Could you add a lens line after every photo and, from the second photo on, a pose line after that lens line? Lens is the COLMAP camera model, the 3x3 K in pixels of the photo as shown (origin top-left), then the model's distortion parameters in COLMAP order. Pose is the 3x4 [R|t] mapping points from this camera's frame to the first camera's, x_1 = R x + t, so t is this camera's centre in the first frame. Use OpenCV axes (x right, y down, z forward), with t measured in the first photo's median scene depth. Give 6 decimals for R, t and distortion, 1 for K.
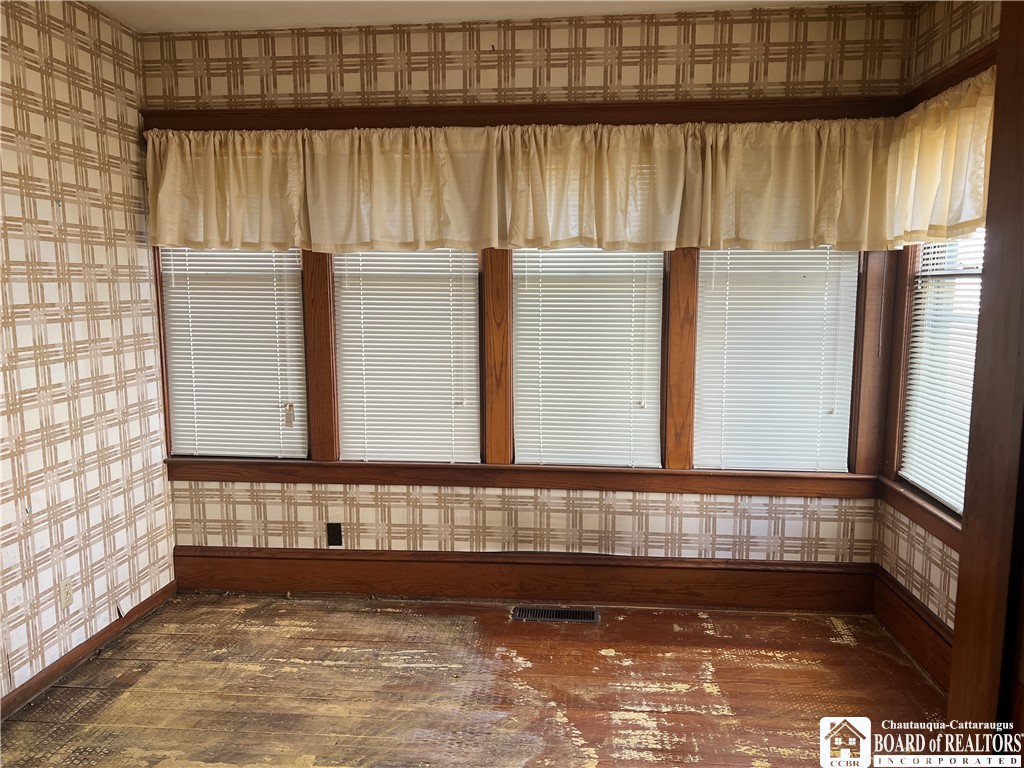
lens RADIAL K [[770.6, 0, 514.8], [0, 770.6, 384.8], [0, 0, 1]] dist [0.016860, -0.009726]
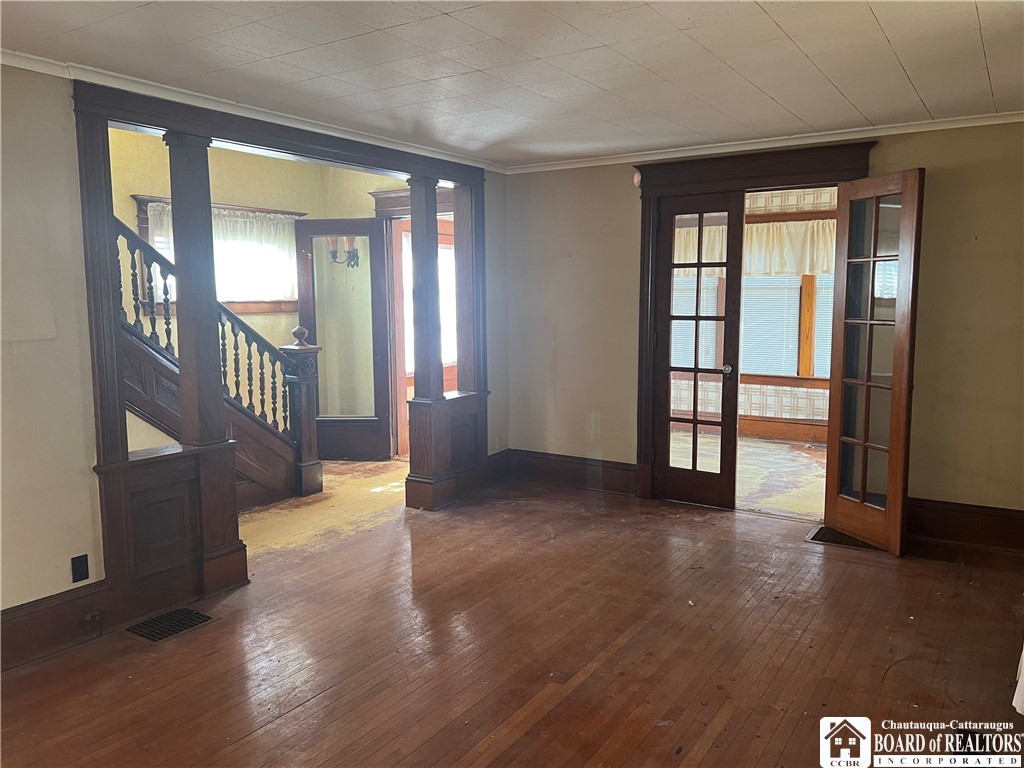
lens RADIAL K [[770.6, 0, 513.1], [0, 770.6, 385.4], [0, 0, 1]] dist [0.016860, -0.009726]
pose [[0.885833, 0.052785, -0.460992, 0.262148], [-0.059248, 0.998243, 0.000452, 0.186271], [0.460206, 0.026912, 0.887404, -1.331618]]
